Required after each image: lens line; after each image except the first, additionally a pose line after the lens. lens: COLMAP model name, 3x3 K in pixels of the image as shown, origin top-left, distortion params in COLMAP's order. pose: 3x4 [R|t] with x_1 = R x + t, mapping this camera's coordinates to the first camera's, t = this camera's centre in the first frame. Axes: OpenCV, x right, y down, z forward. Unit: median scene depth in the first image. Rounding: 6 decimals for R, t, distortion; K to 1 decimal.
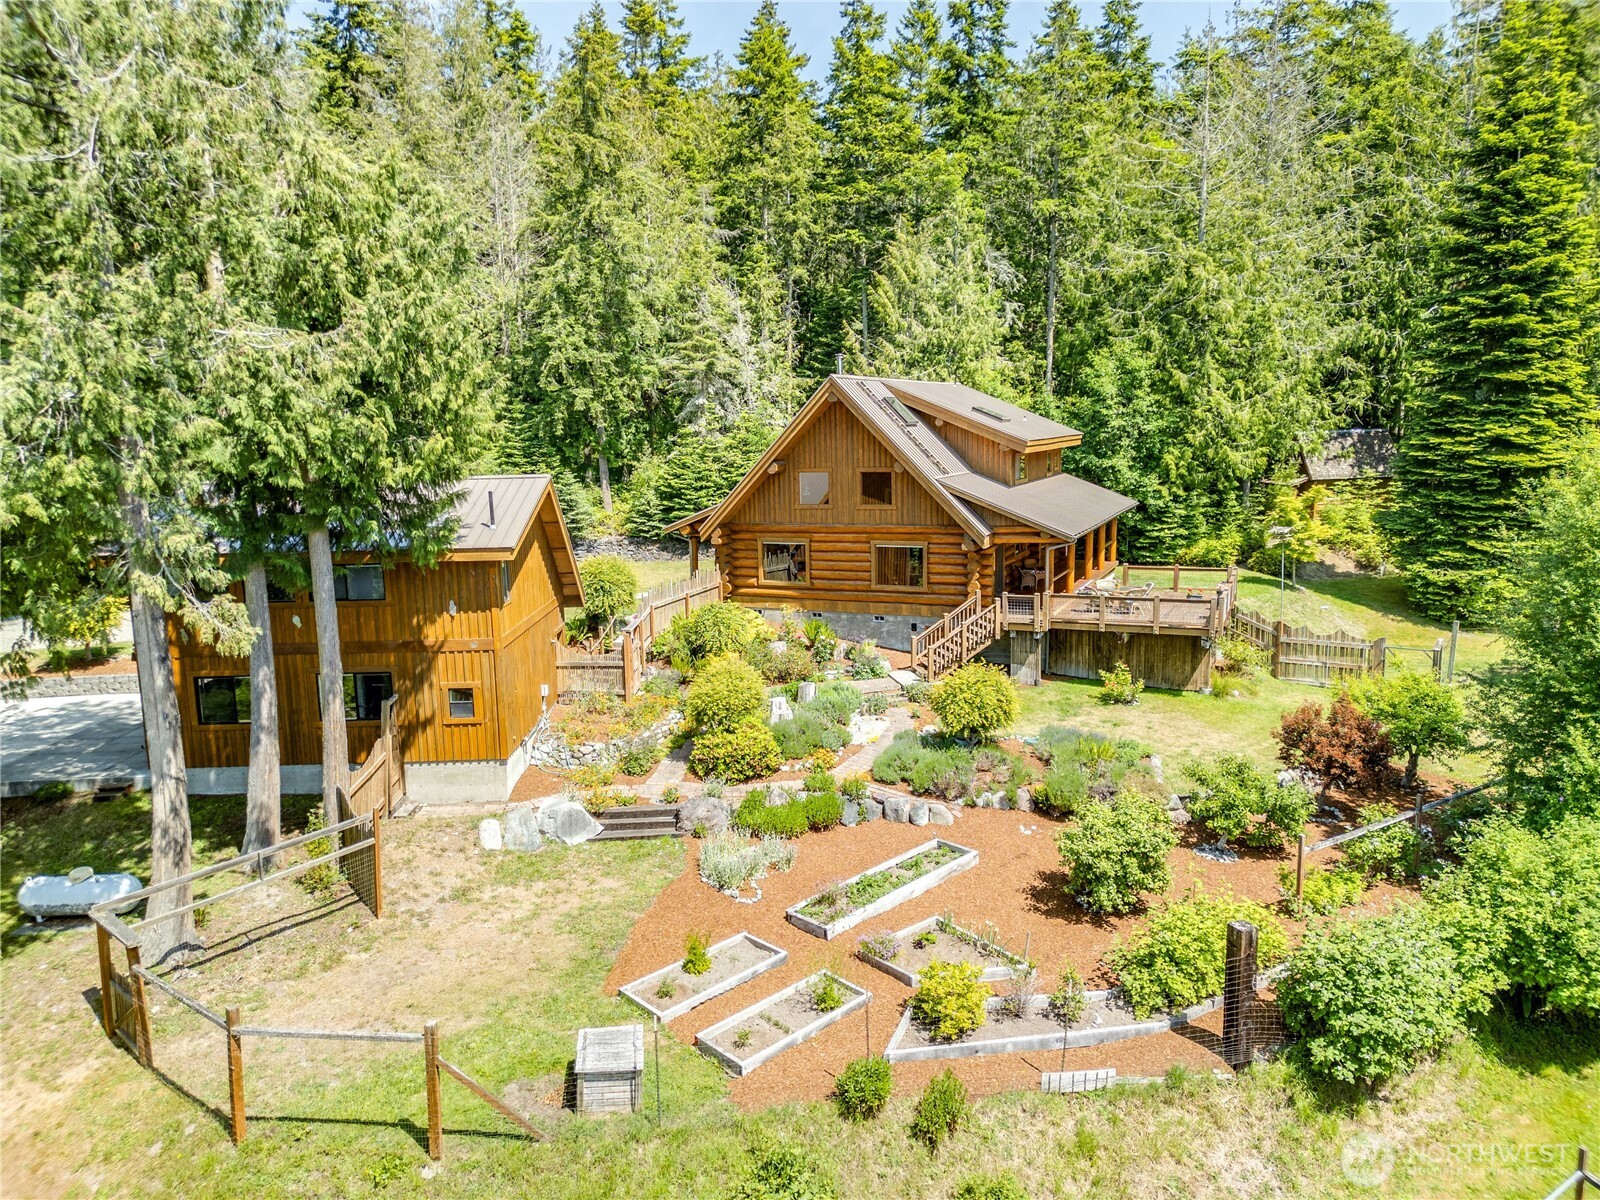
lens RADIAL K [[1122.0, 0, 800.0], [0, 1122.0, 600.0], [0, 0, 1]] dist [0.061339, -0.061968]
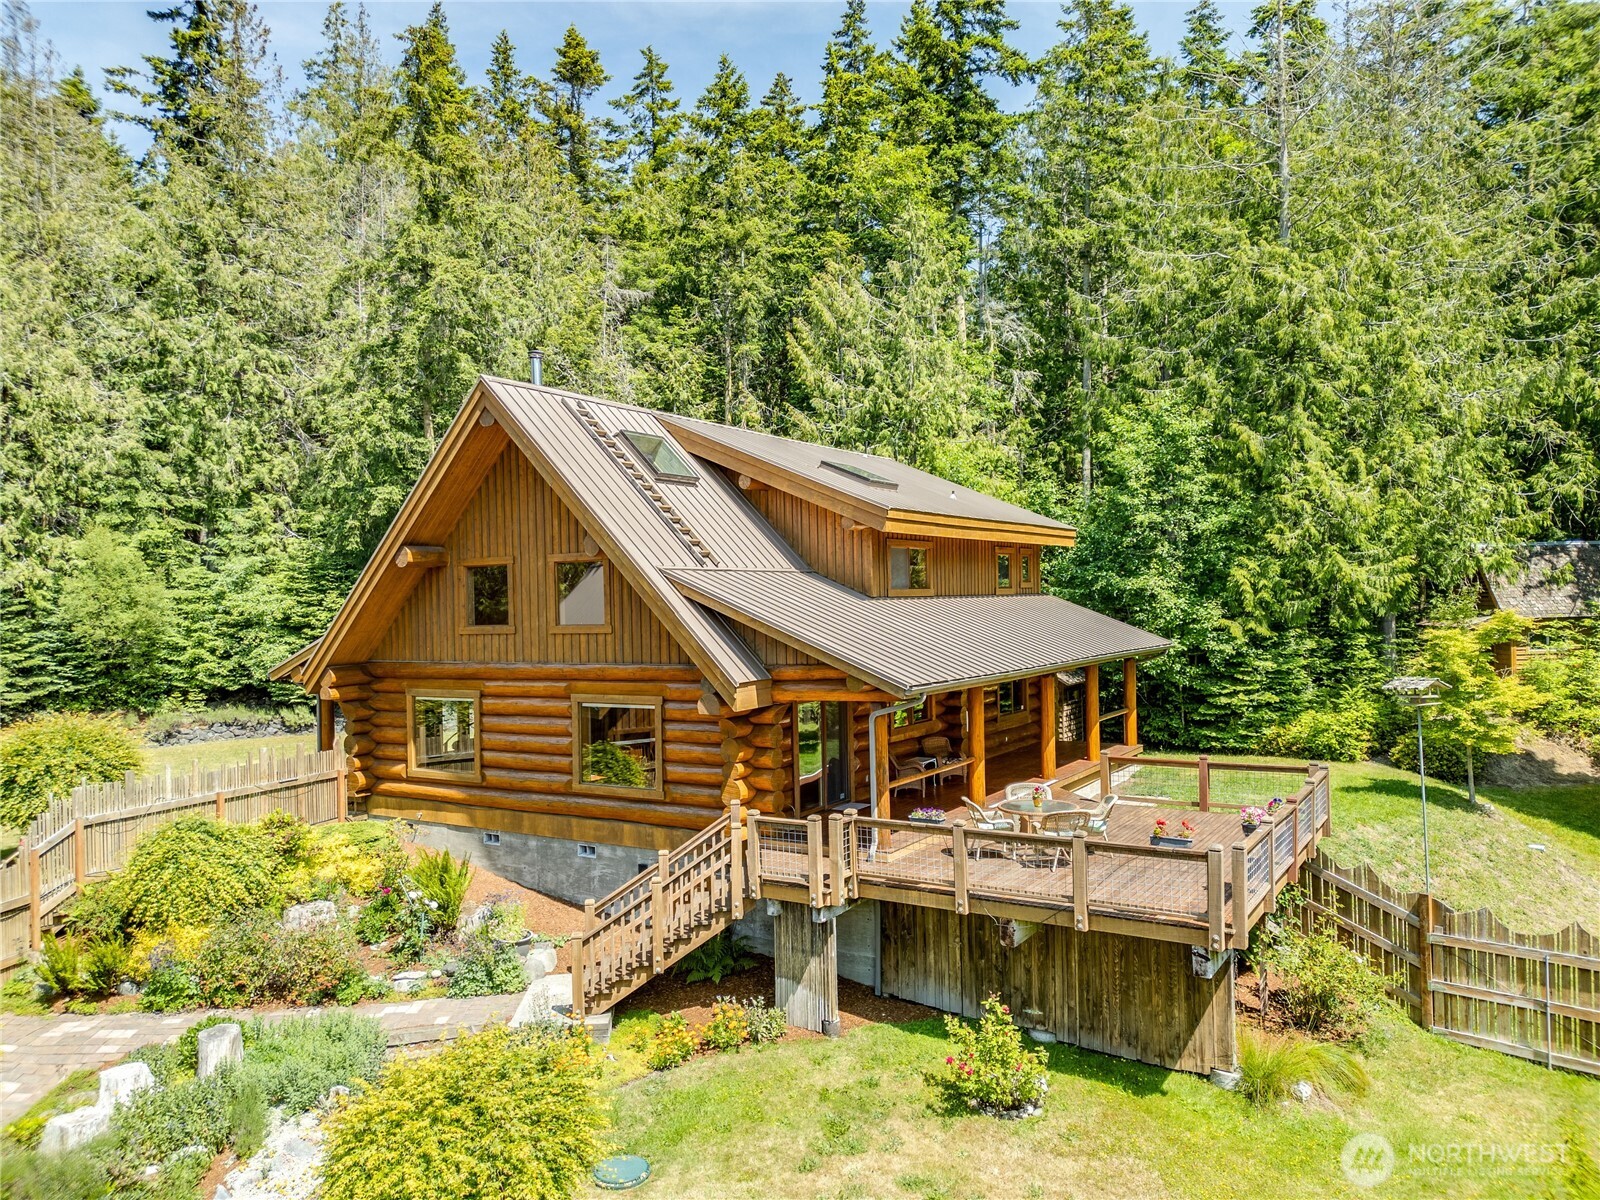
lens RADIAL K [[1122.0, 0, 800.0], [0, 1122.0, 600.0], [0, 0, 1]] dist [0.061339, -0.061968]
pose [[0.989596, 0.001048, -0.143867, 0.180650], [-0.023252, 0.987992, -0.152744, -0.014708], [0.141980, 0.154500, 0.977738, 0.377858]]
